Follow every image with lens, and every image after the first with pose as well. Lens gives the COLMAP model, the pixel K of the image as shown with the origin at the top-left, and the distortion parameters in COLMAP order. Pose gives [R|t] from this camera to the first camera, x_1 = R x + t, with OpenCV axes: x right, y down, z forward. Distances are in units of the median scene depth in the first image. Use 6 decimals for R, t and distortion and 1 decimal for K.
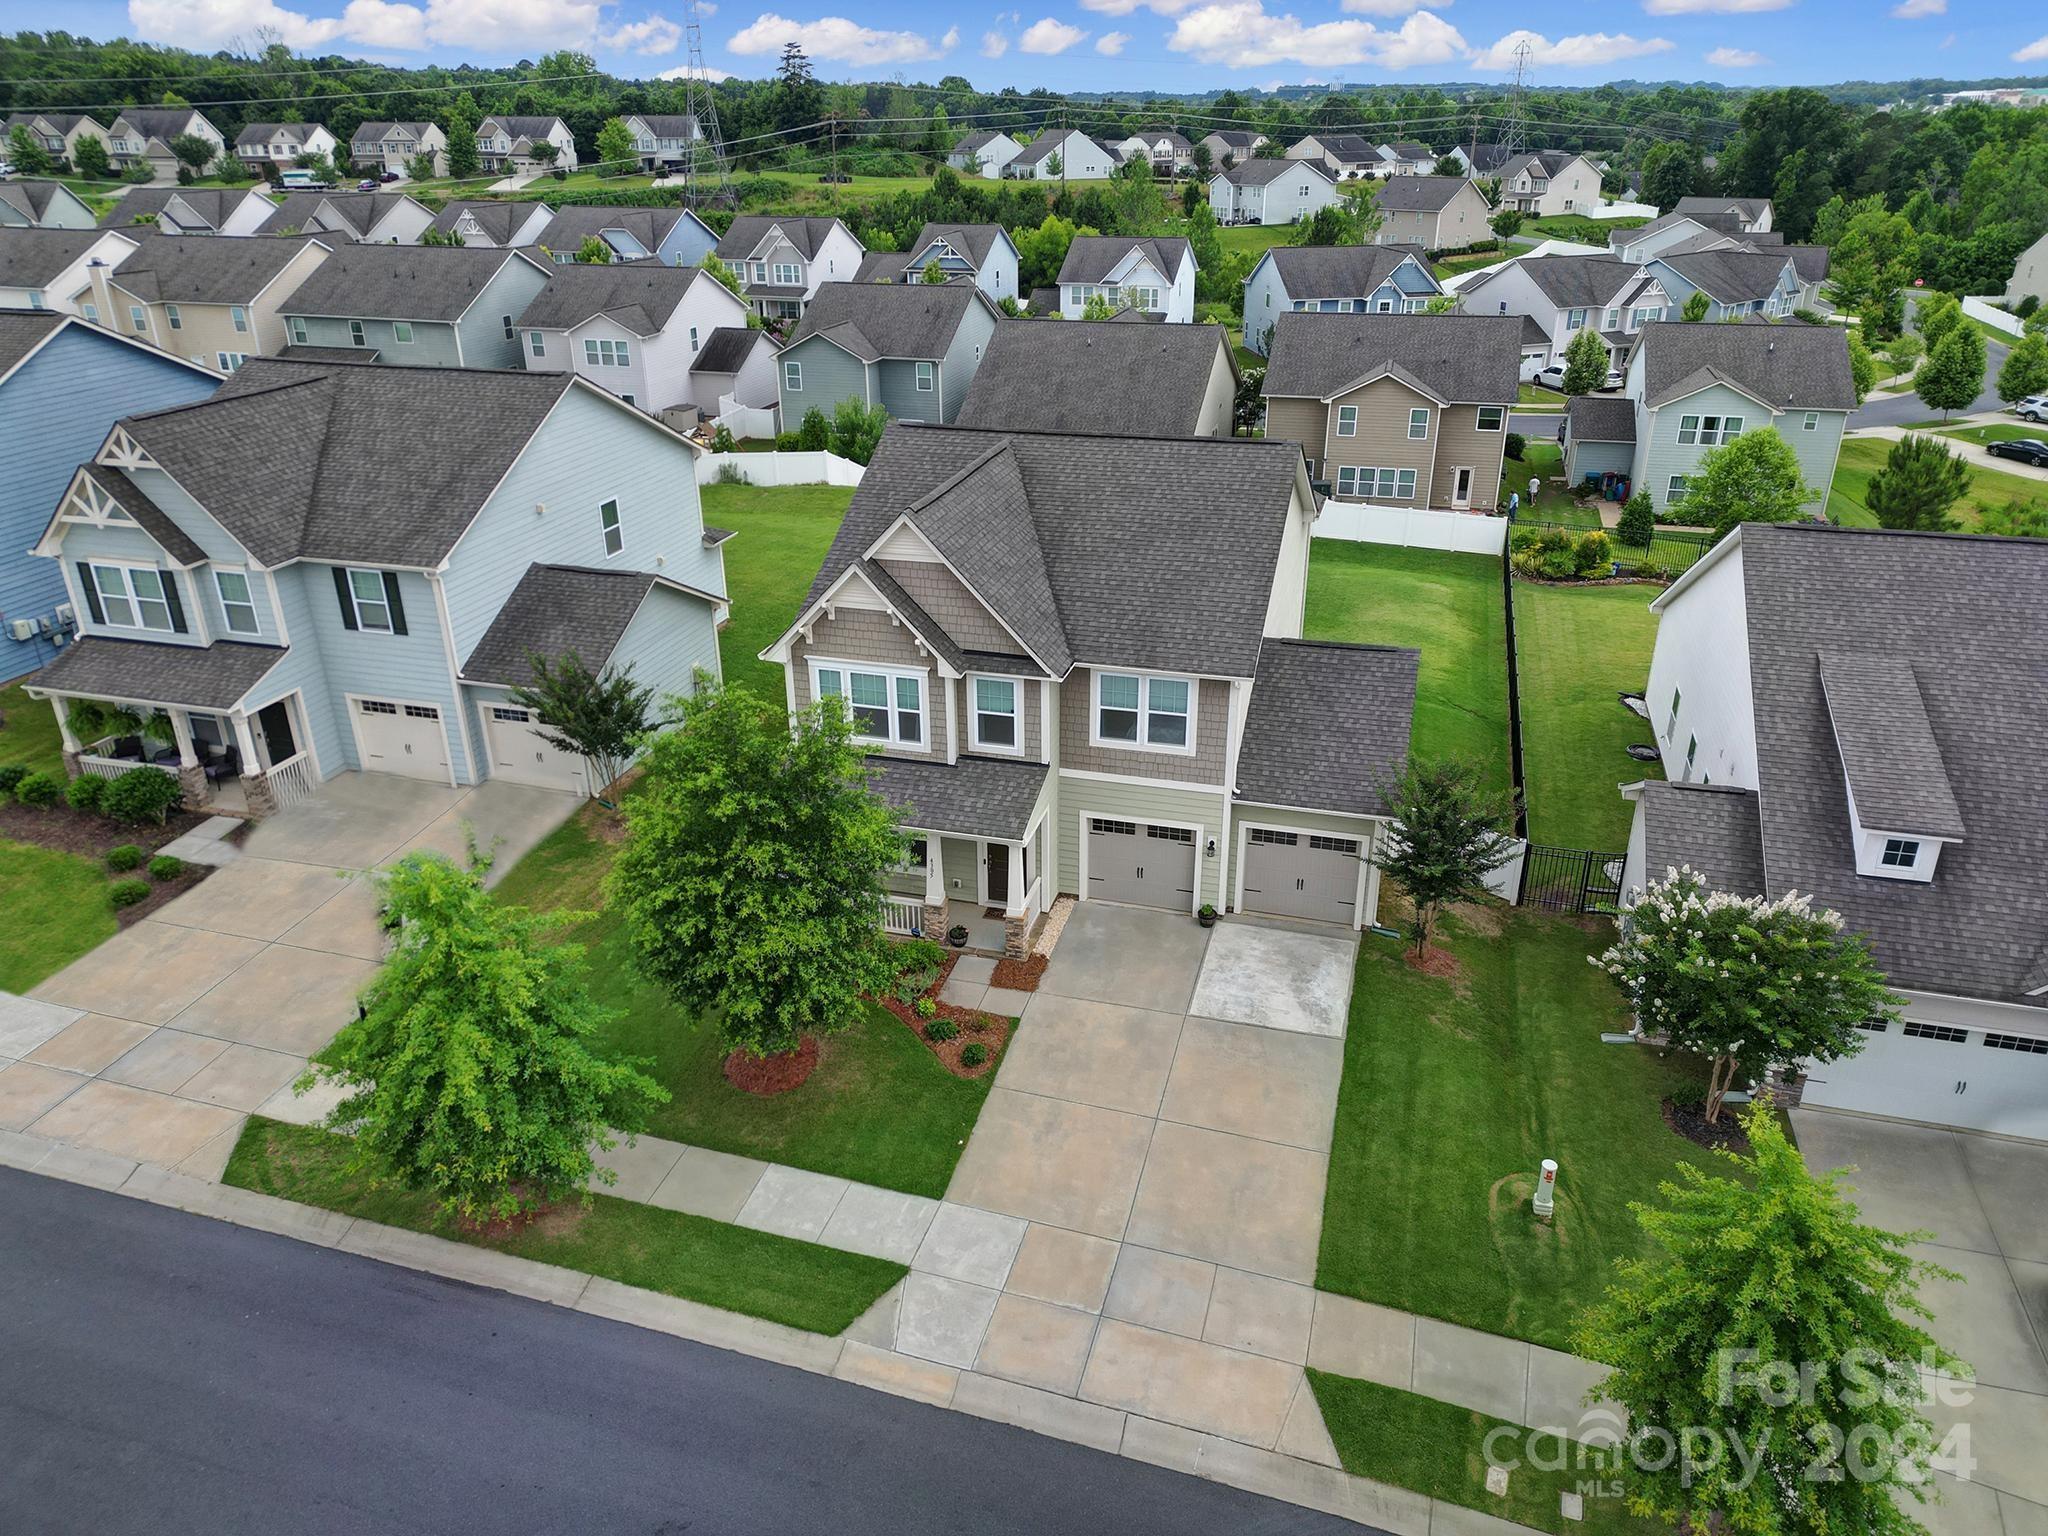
lens RADIAL K [[1421.7, 0, 1024.0], [0, 1421.7, 768.0], [0, 0, 1]] dist [0.074796, -0.074594]
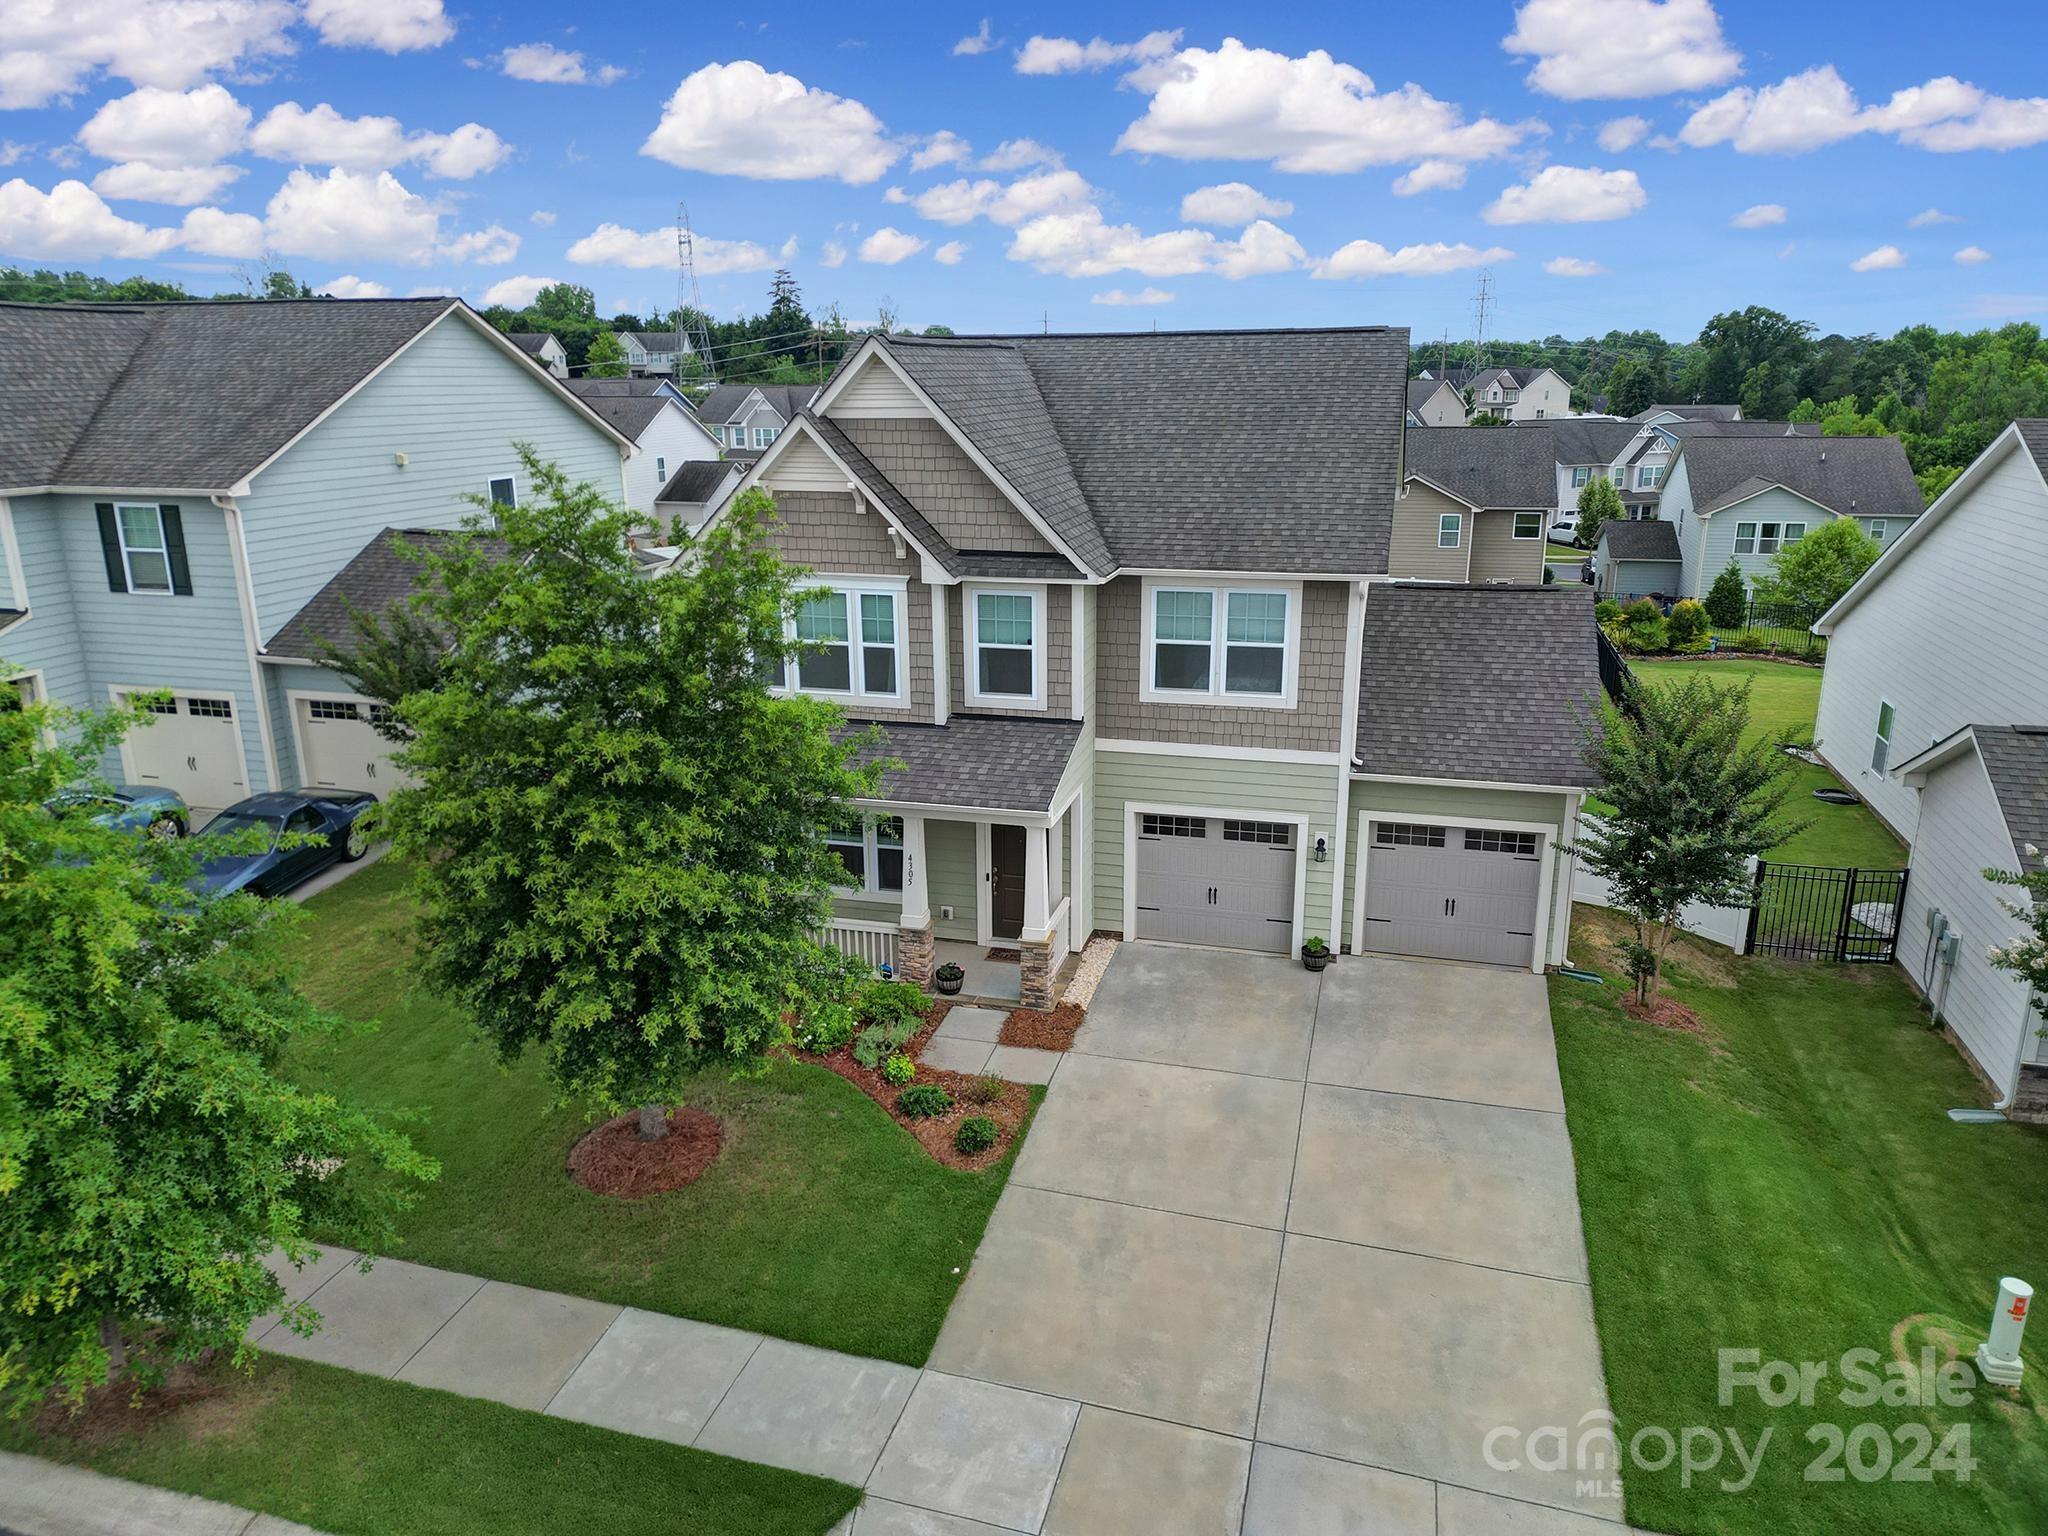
lens RADIAL K [[1422.5, 0, 1024.2], [0, 1422.5, 773.7], [0, 0, 1]] dist [0.065929, -0.061786]
pose [[0.999905, -0.003049, 0.013415, -0.019929], [0.005062, 0.988257, -0.152720, 0.126819], [-0.012792, 0.152773, 0.988178, 0.326603]]
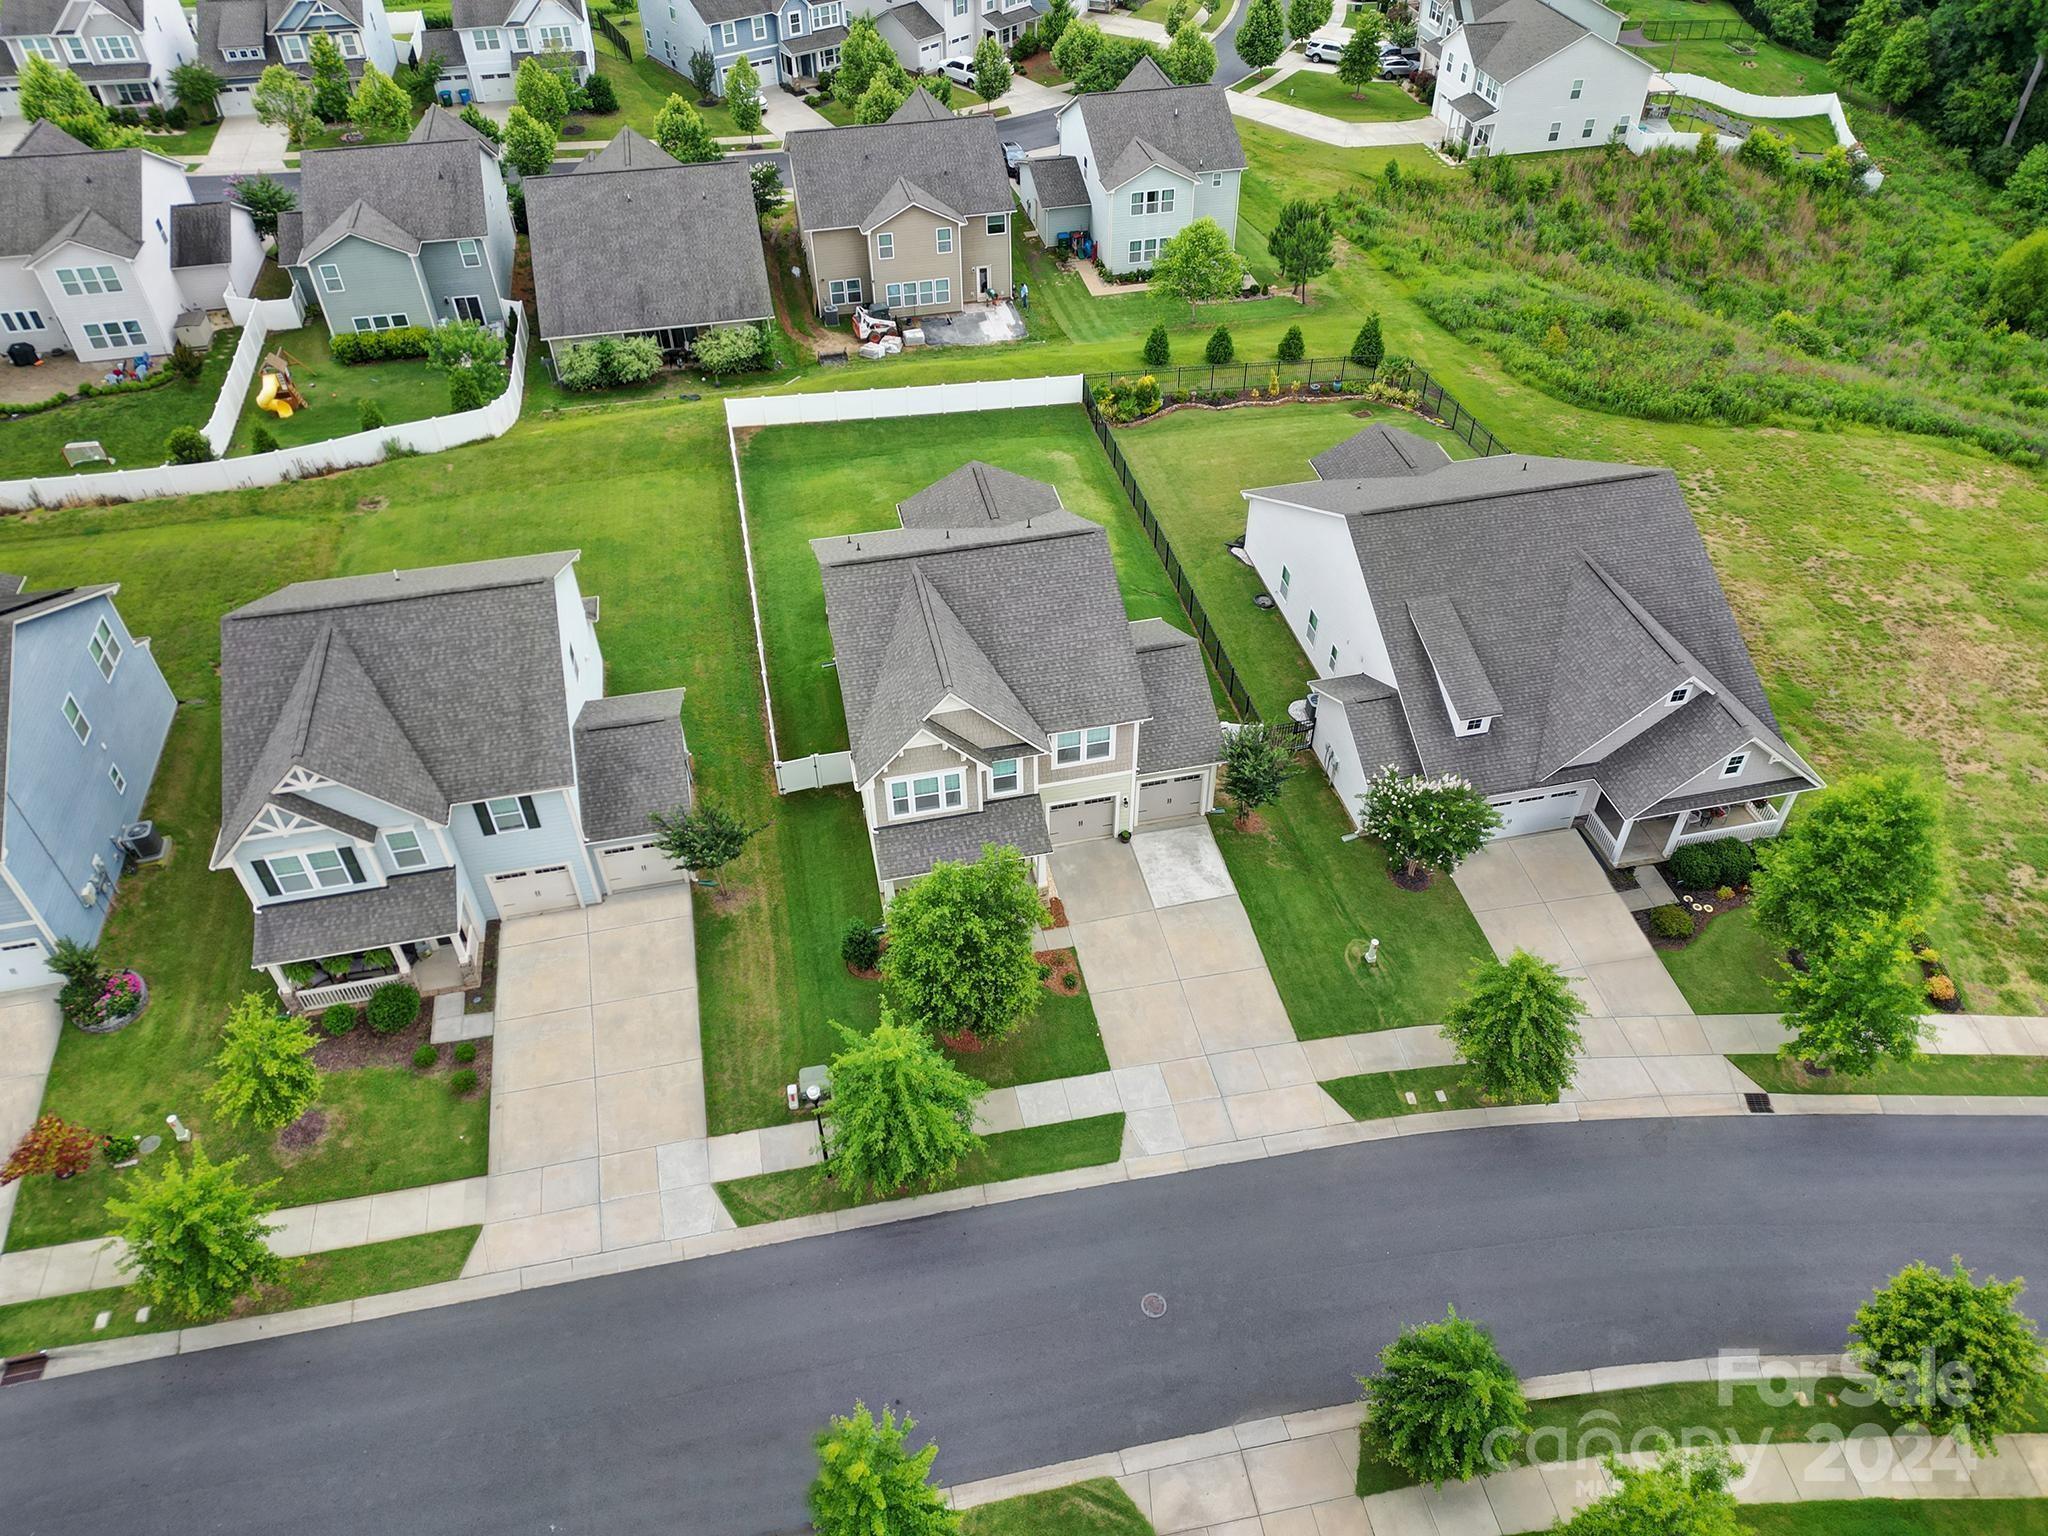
lens RADIAL K [[1421.7, 0, 1024.0], [0, 1421.7, 768.0], [0, 0, 1]] dist [0.074796, -0.074594]
pose [[0.880754, -0.320755, 0.348410, -0.549817], [0.200592, 0.919122, 0.339084, -0.578835], [-0.428994, -0.228762, 0.873861, -0.397403]]
